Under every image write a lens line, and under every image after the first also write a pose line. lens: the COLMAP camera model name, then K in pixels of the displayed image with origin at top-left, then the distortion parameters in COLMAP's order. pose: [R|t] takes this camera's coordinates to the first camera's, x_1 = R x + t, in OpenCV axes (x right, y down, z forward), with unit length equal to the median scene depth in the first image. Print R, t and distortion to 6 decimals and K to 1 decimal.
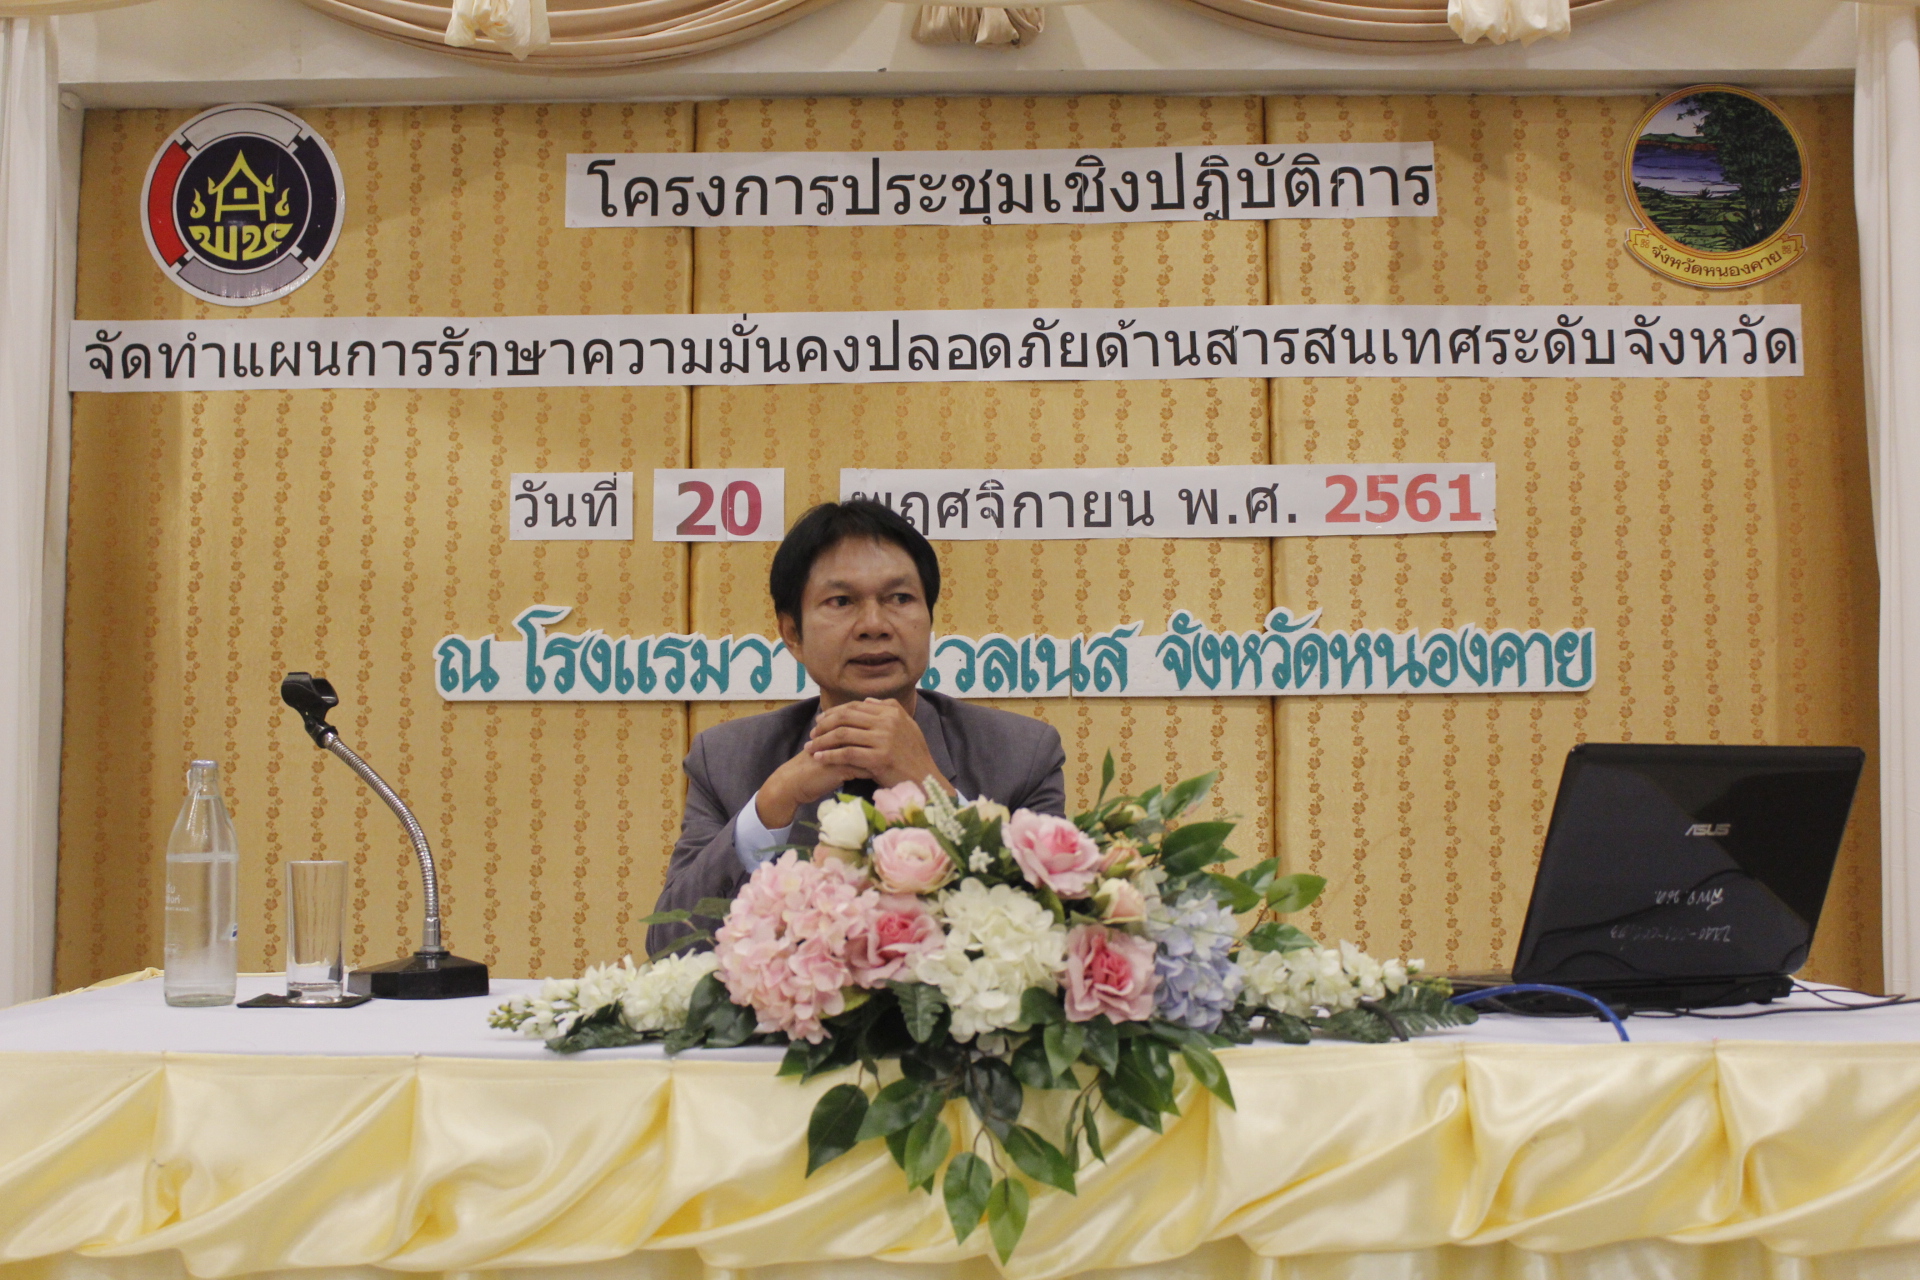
lens RADIAL K [[2253.6, 0, 947.7], [0, 2253.6, 622.4], [0, 0, 1]] dist [-0.110929, 0.174103]
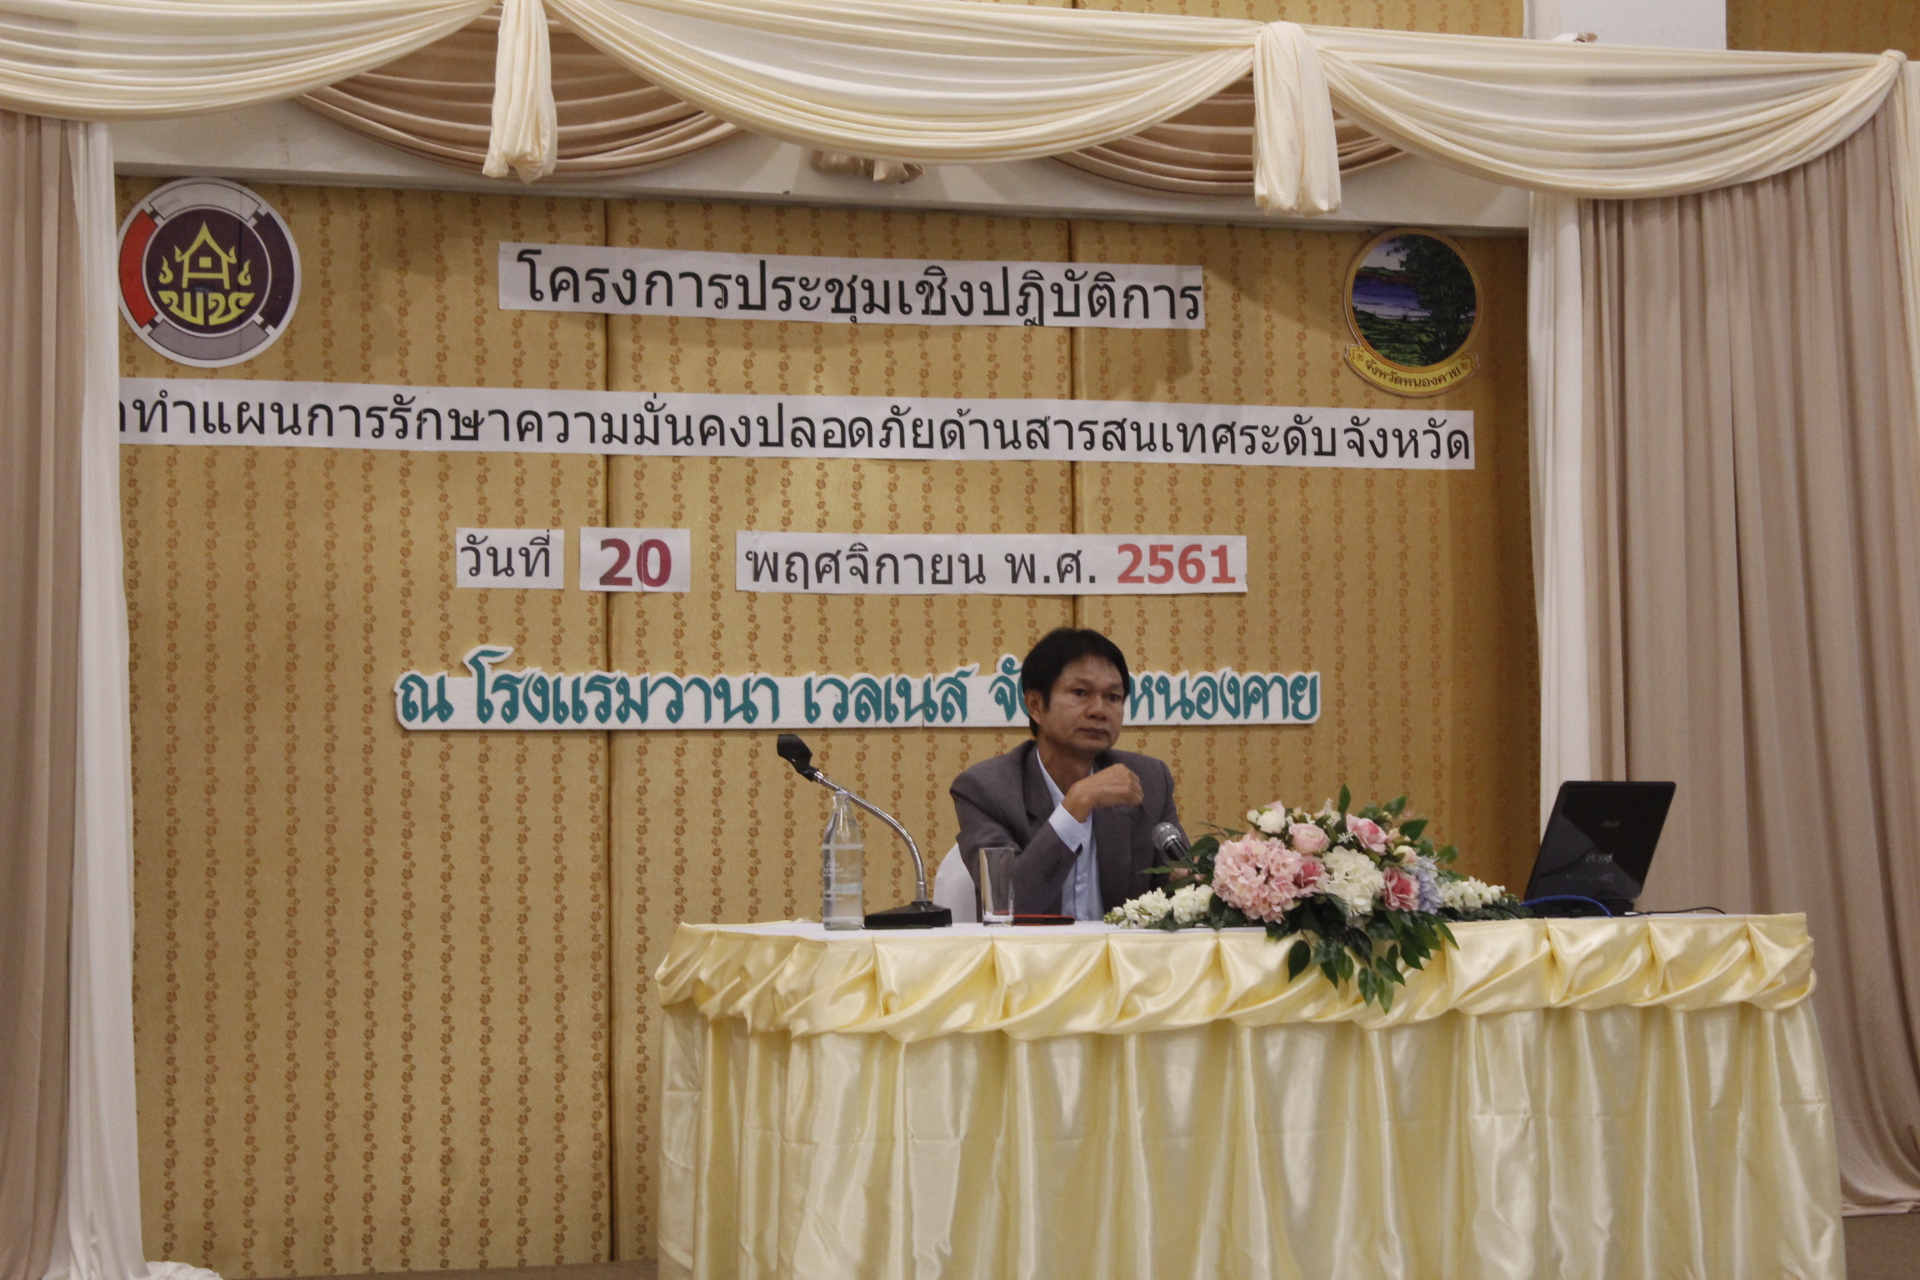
lens RADIAL K [[4201.5, 0, 962.9], [0, 4201.5, 569.3], [0, 0, 1]] dist [0.048606, 0.337822]
pose [[0.926368, 0.015540, 0.376300, -0.756733], [-0.022766, 0.999632, 0.014765, -0.082924], [-0.375932, -0.022245, 0.926380, -1.060268]]
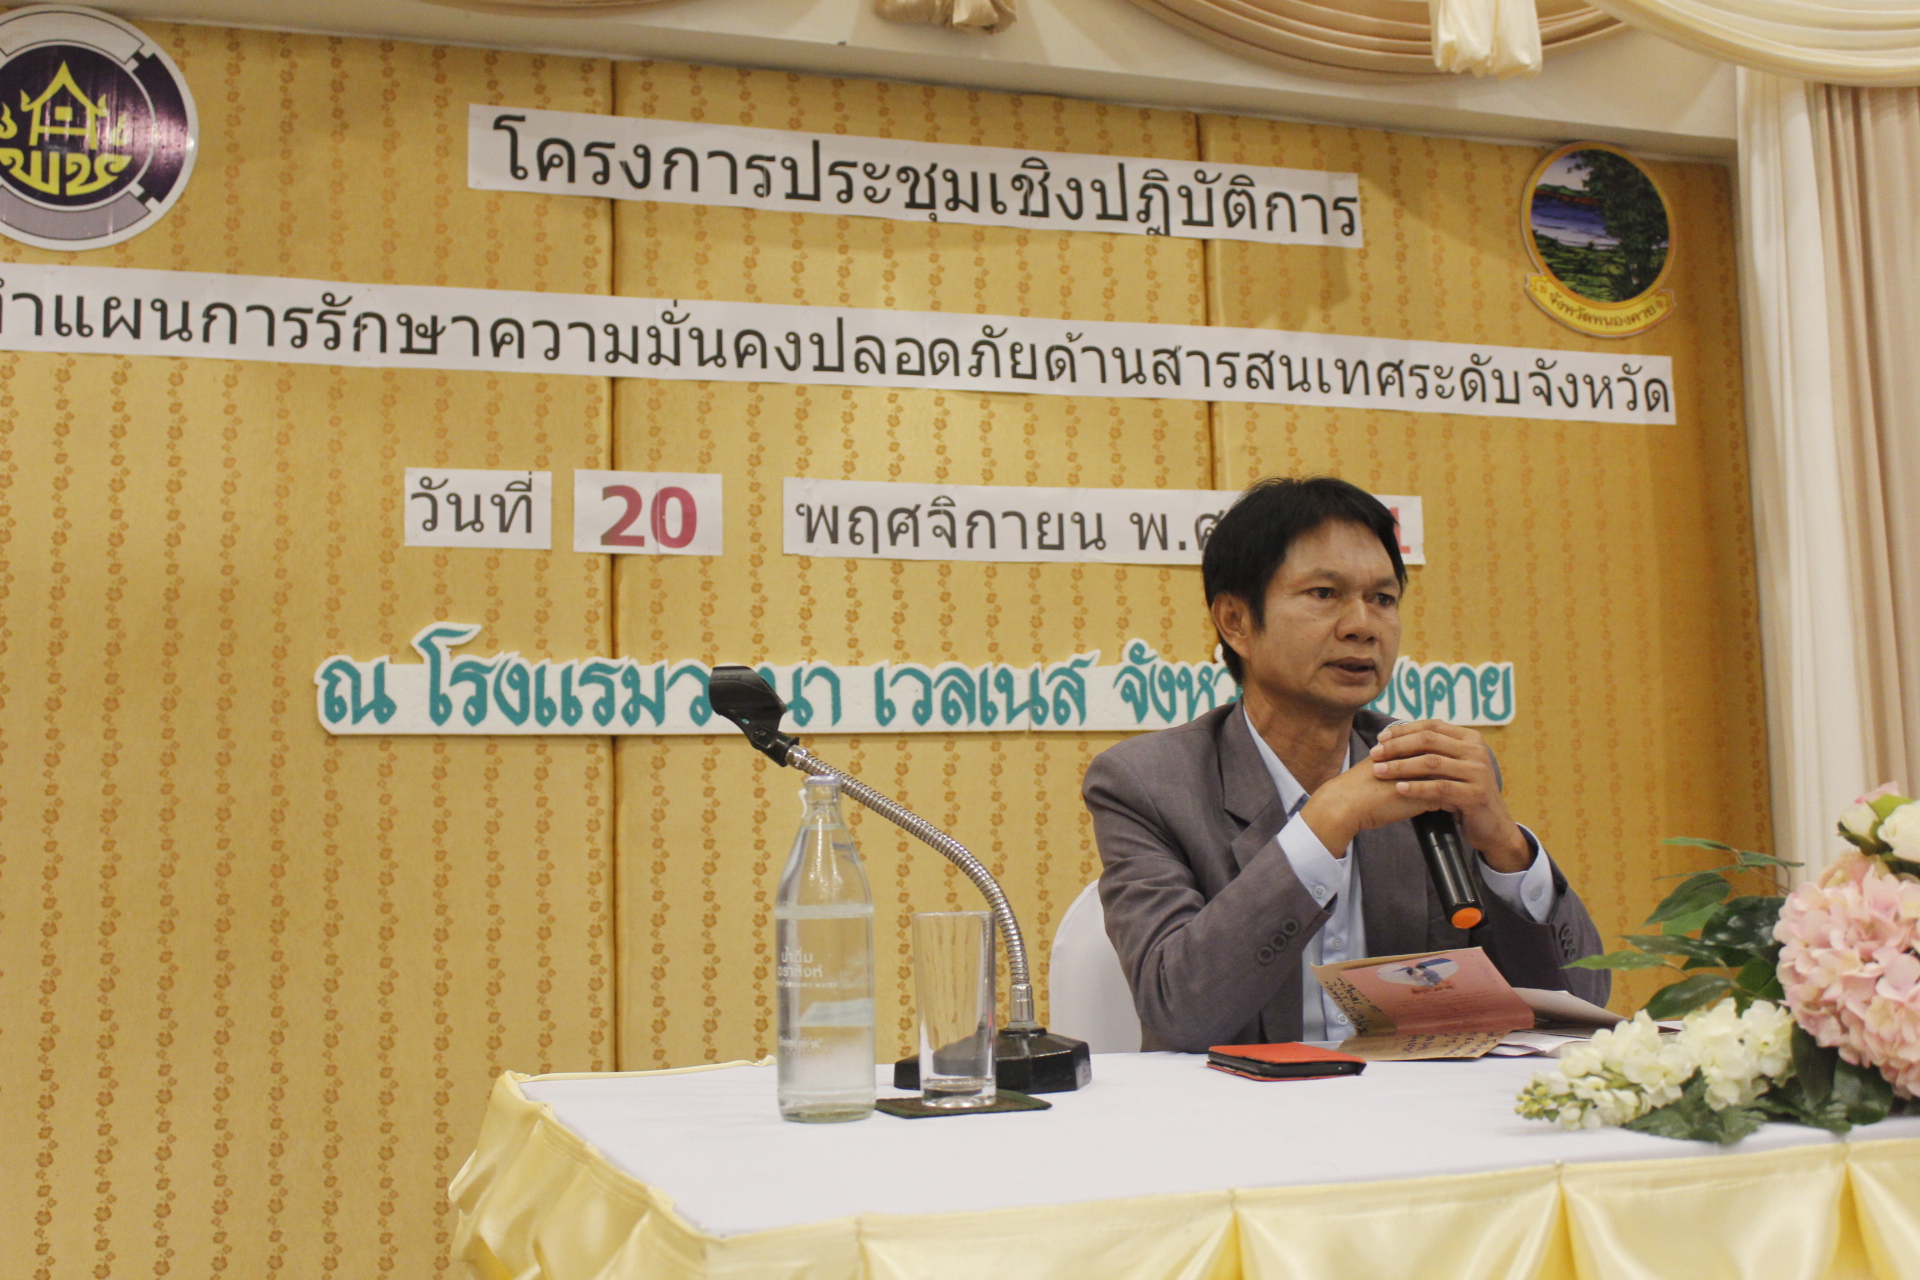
lens RADIAL K [[2167.4, 0, 956.5], [0, 2167.4, 608.5], [0, 0, 1]] dist [-0.116223, 0.166247]
pose [[0.942741, 0.019475, 0.332955, -0.269053], [-0.006610, 0.999189, -0.039728, 0.018115], [-0.333459, 0.035253, 0.942105, 0.162764]]
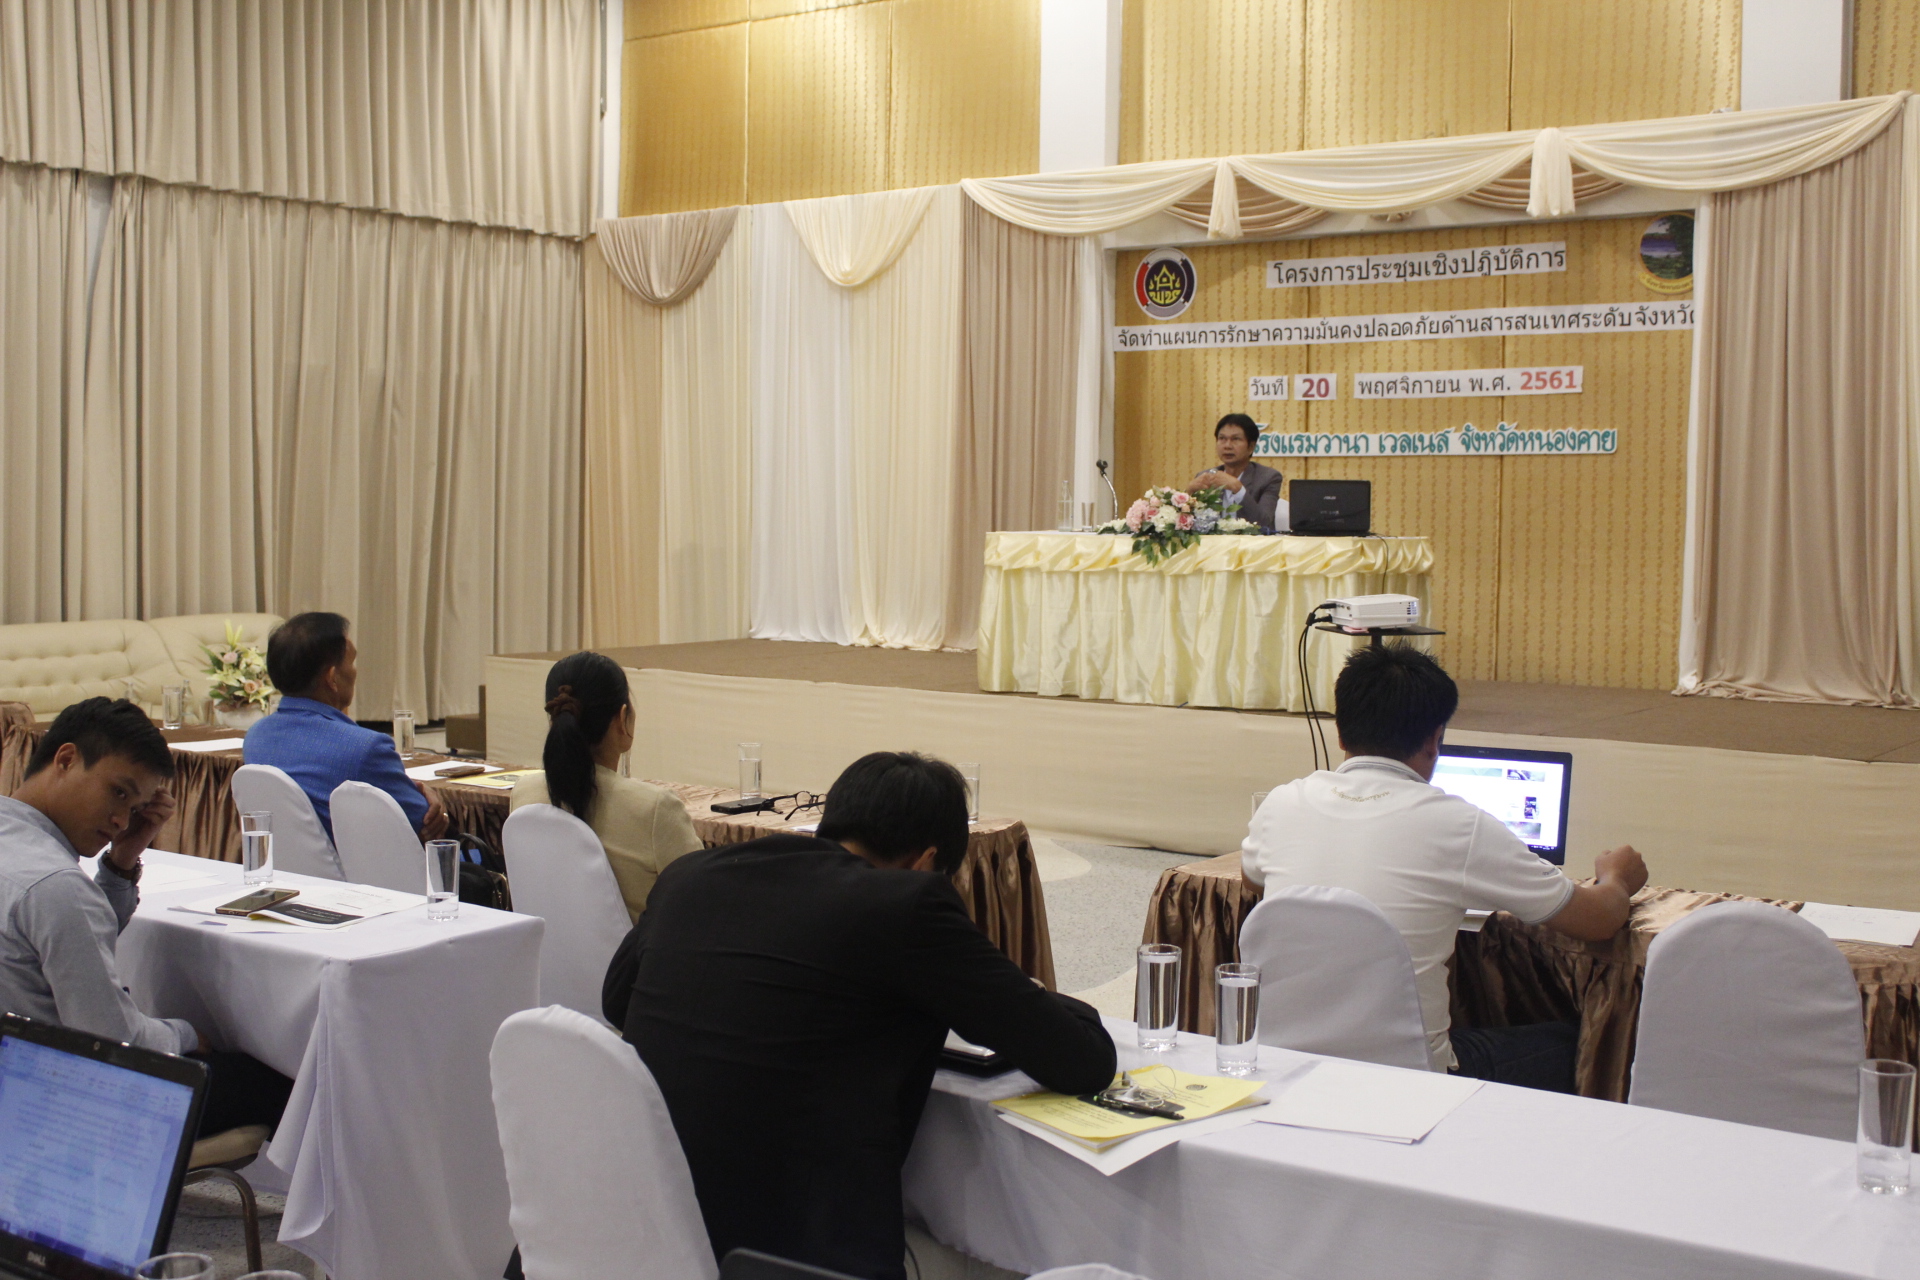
lens RADIAL K [[2135.5, 0, 959.0], [0, 2135.5, 606.7], [0, 0, 1]] dist [-0.081471, 0.045857]
pose [[0.822826, 0.038087, -0.567015, 1.055564], [0.037005, 0.992043, 0.120337, -0.116577], [0.567087, -0.119999, 0.814870, -1.465151]]
